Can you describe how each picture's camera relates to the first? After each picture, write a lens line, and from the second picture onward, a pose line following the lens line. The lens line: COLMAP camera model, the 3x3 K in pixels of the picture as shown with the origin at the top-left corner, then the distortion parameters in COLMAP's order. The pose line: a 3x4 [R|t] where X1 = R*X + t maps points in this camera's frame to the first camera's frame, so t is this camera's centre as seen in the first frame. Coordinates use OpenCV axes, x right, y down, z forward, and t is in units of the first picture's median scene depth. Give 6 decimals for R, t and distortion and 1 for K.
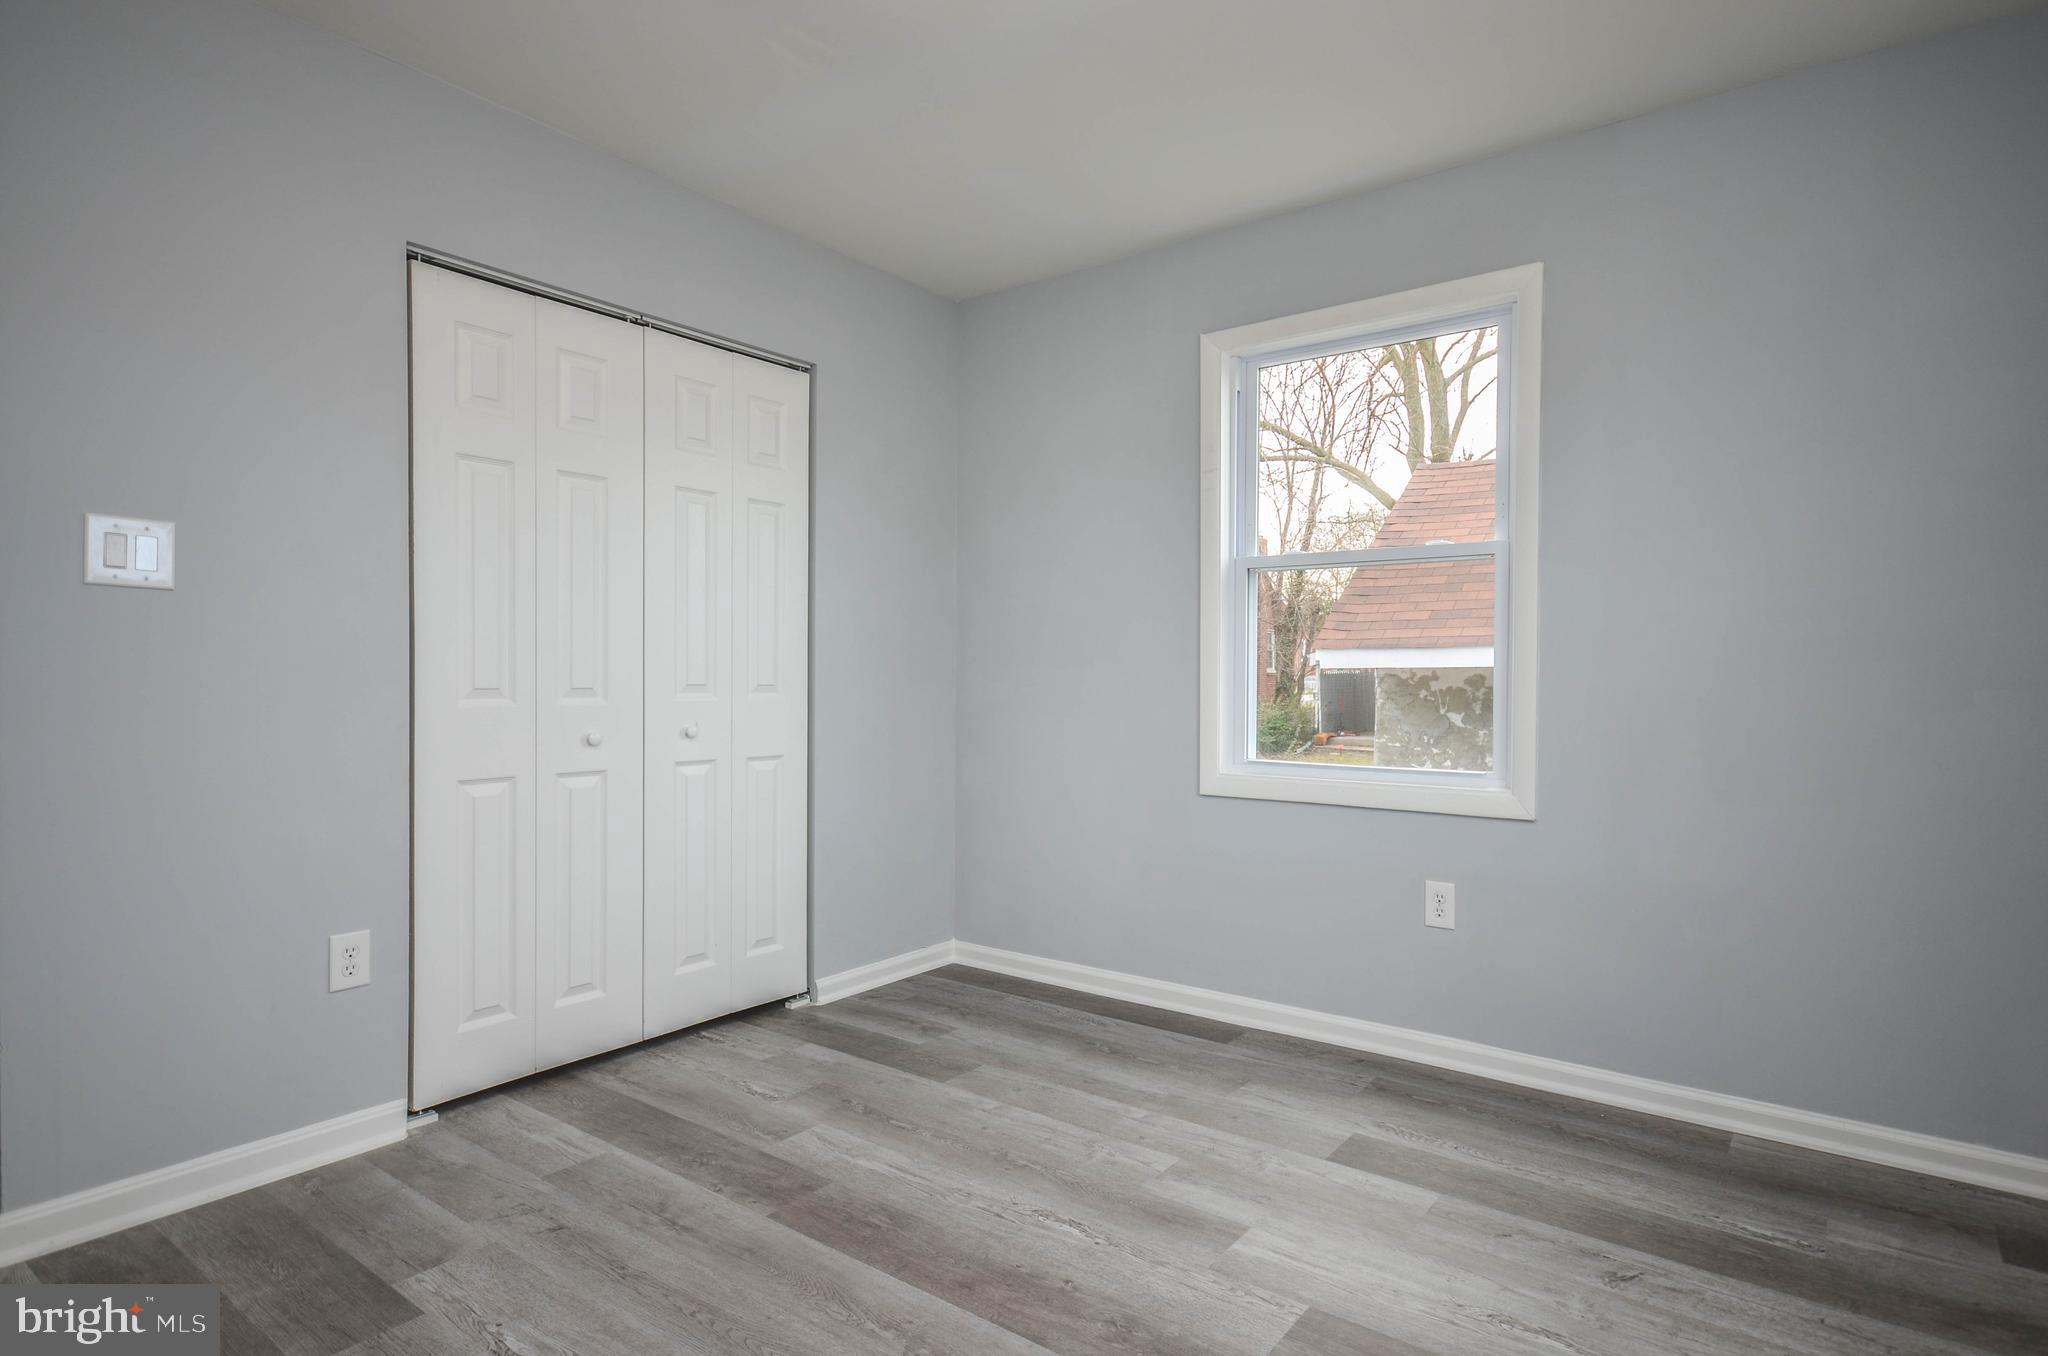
lens RADIAL K [[1071.2, 0, 1027.3], [0, 1071.2, 673.5], [0, 0, 1]] dist [0.006072, -0.000325]
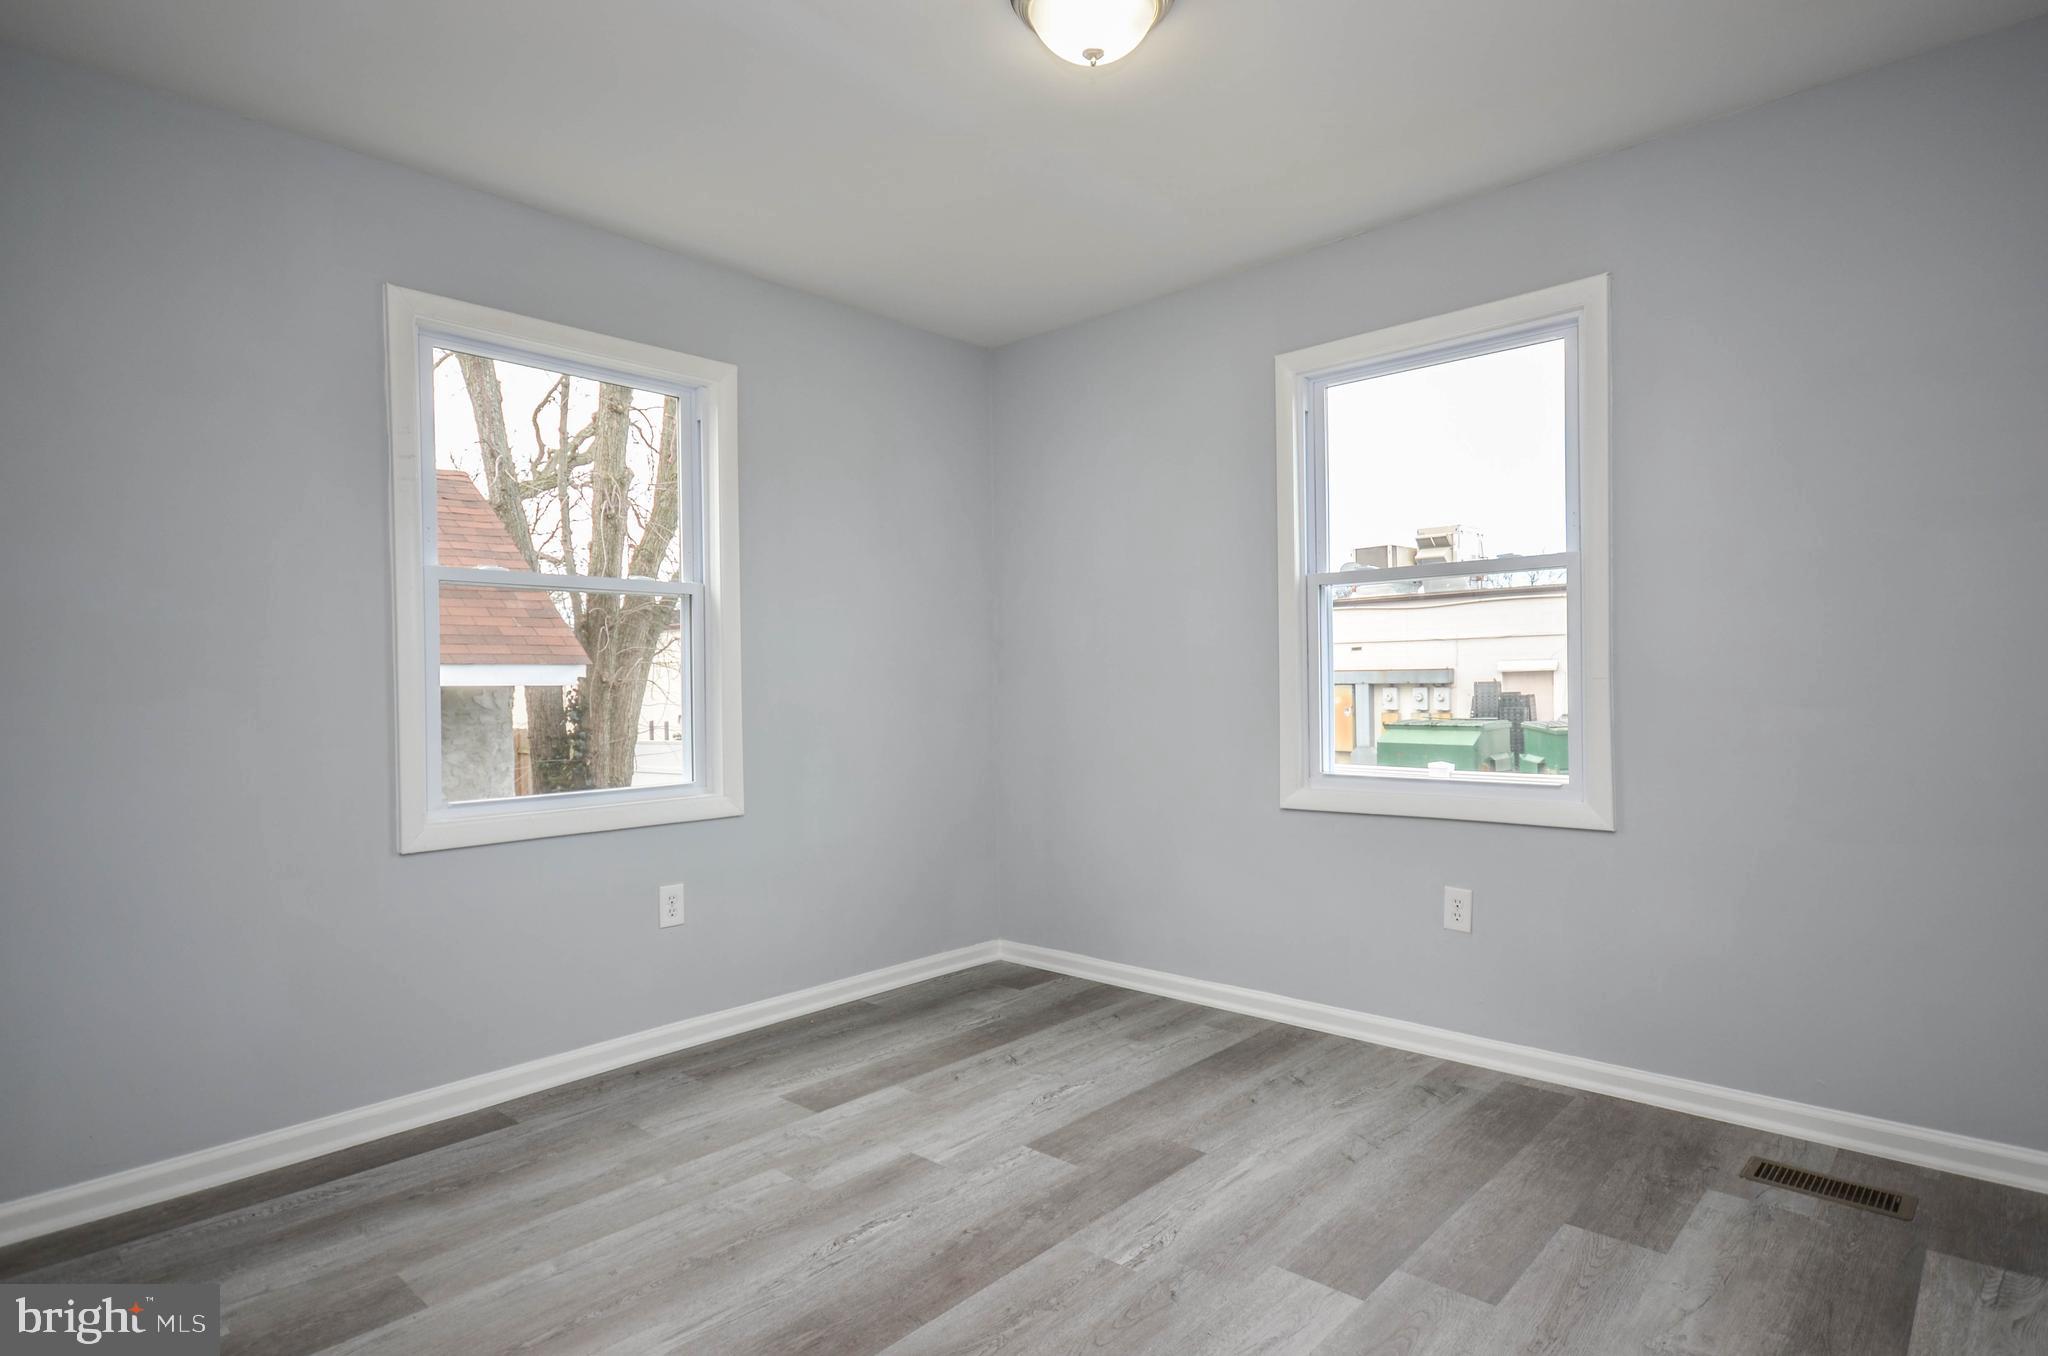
lens RADIAL K [[1071.2, 0, 1062.4], [0, 1071.2, 676.3], [0, 0, 1]] dist [0.006072, -0.000325]
pose [[0.082332, 0.000579, 0.996605, -0.778736], [0.014933, 0.999887, -0.001815, -0.016030], [-0.996493, 0.015032, 0.082314, 0.564318]]
